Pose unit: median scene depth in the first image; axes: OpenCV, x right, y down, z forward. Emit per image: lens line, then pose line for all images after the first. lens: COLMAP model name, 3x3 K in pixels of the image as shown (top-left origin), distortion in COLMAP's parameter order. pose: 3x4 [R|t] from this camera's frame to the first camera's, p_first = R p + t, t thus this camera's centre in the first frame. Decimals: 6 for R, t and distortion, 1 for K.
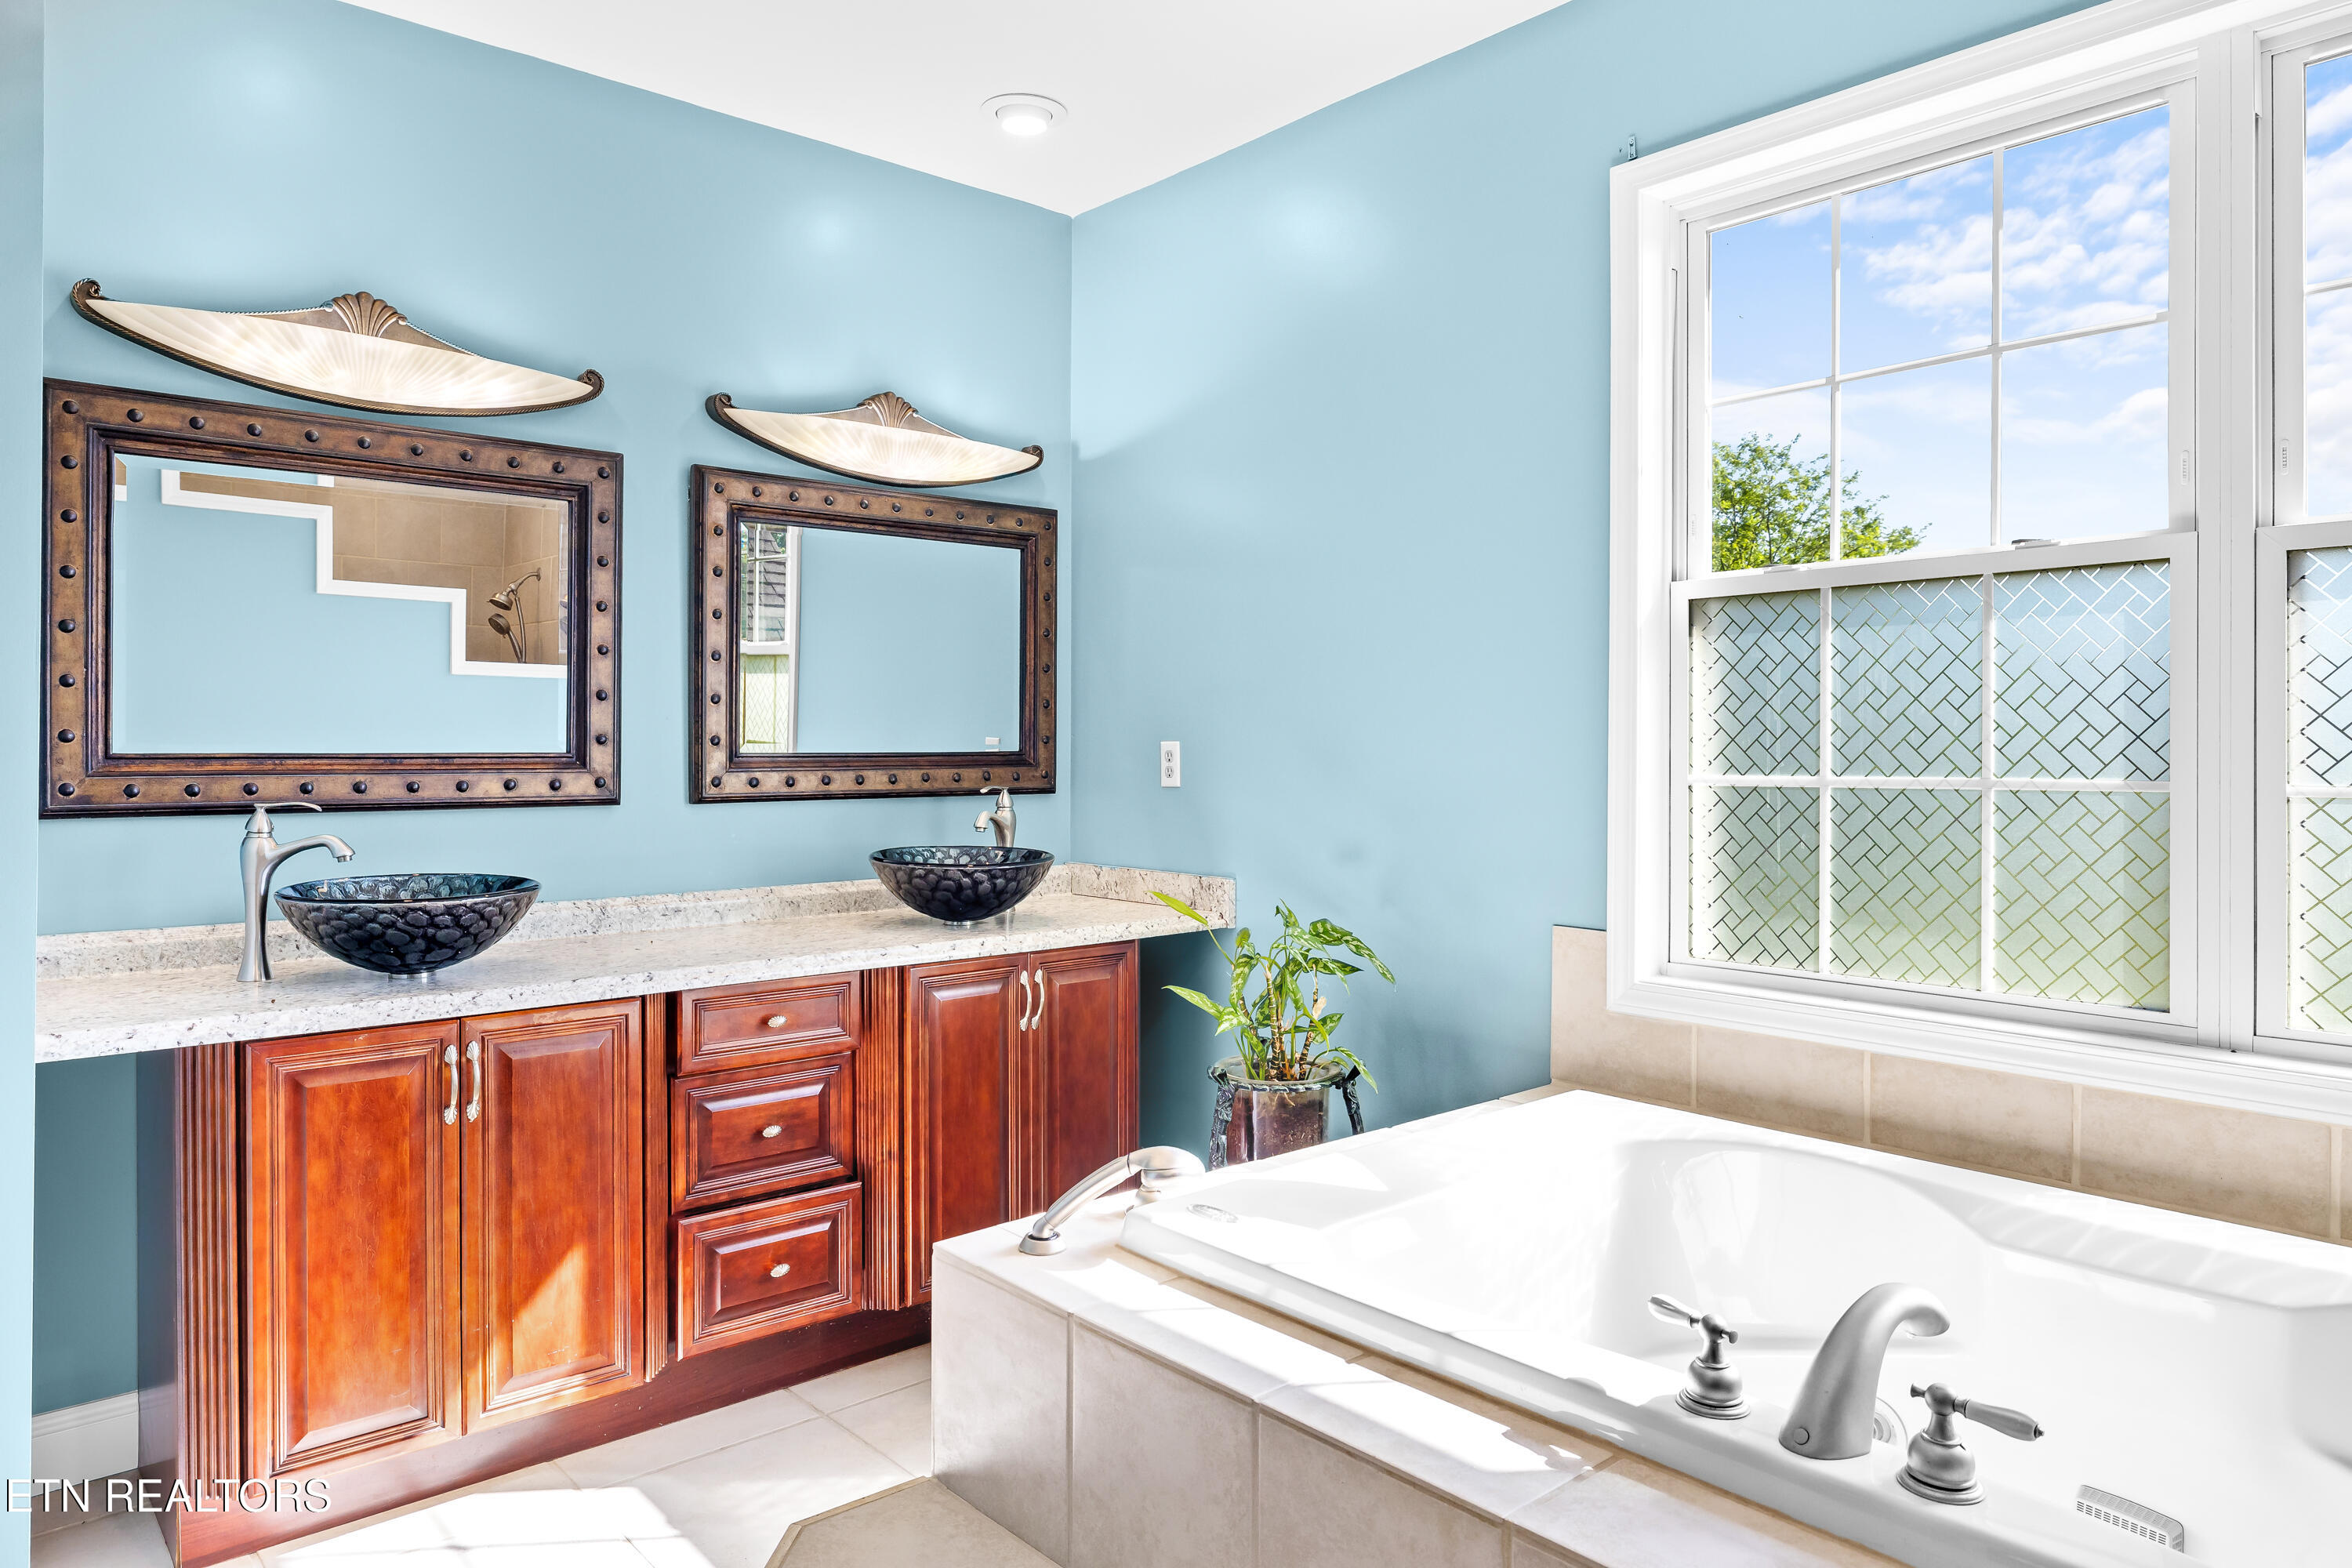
lens RADIAL K [[1479.4, 0, 1179.2], [0, 1479.4, 773.6], [0, 0, 1]] dist [-0.002788, -0.000415]
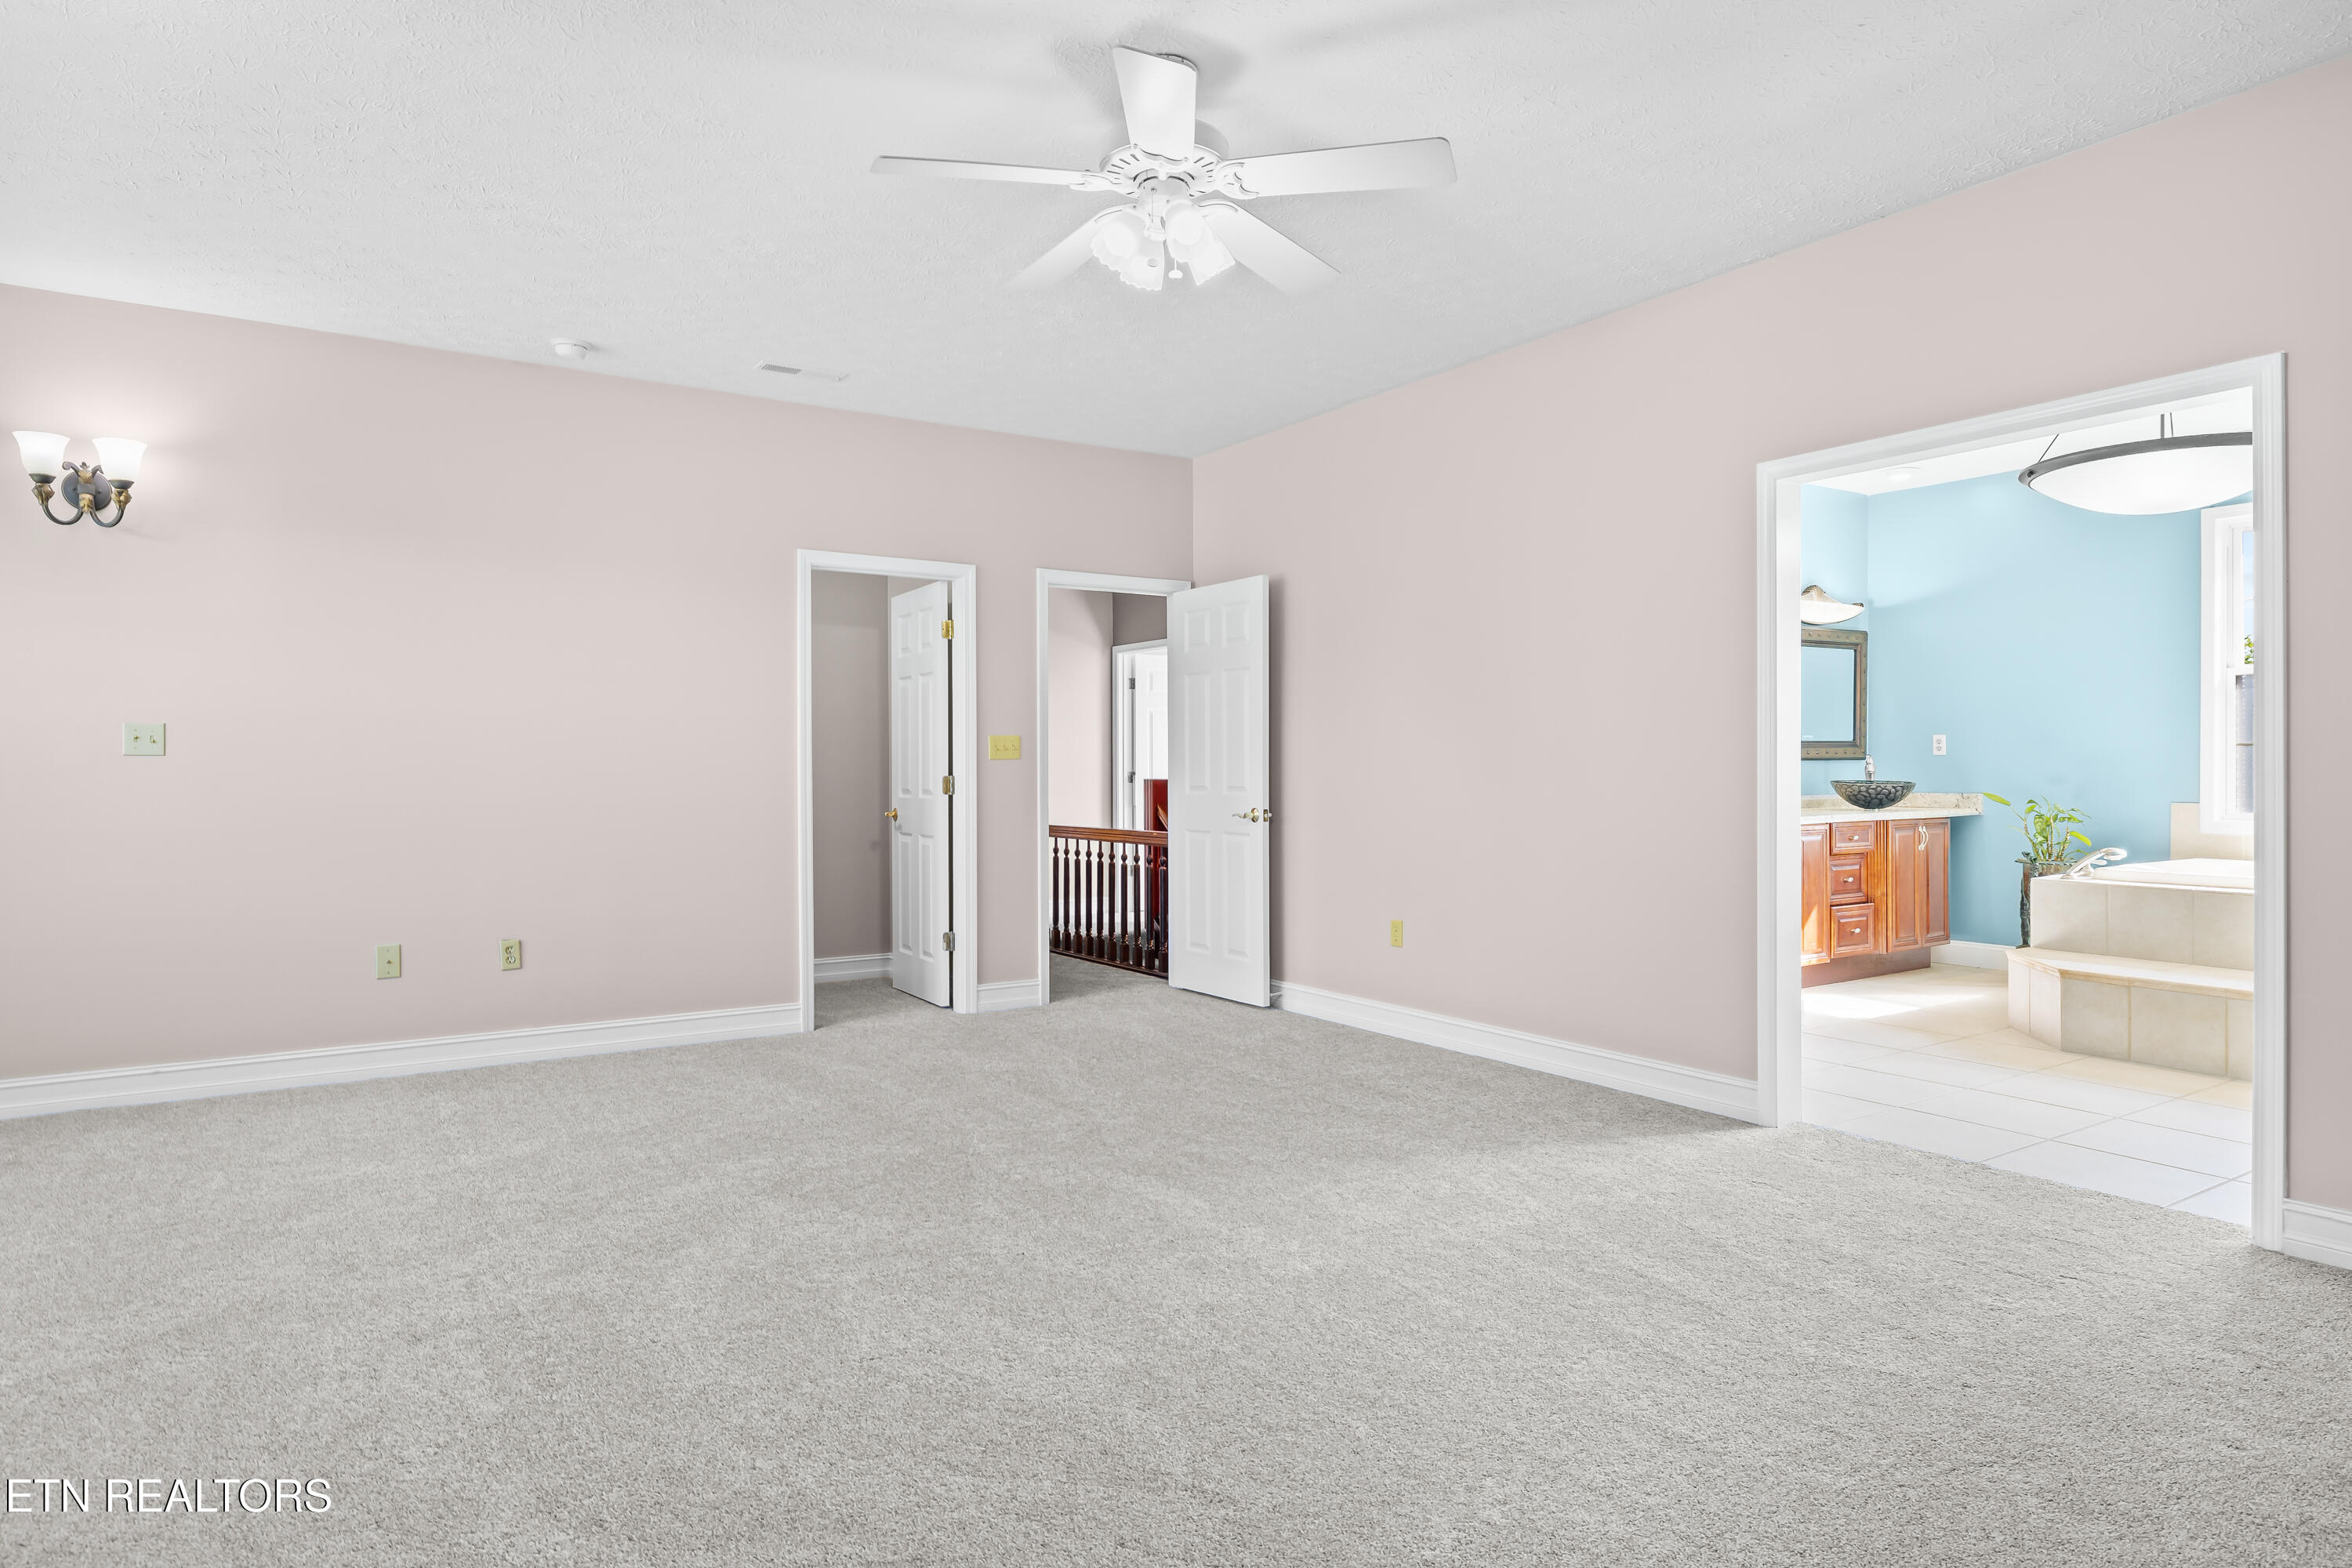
lens RADIAL K [[1381.5, 0, 1169.0], [0, 1381.5, 788.8], [0, 0, 1]] dist [-0.000516, 0.000673]
pose [[0.990310, -0.001685, -0.138866, -0.903474], [0.001509, 0.999998, -0.001374, 0.062829], [0.138868, 0.001151, 0.990310, -1.289128]]
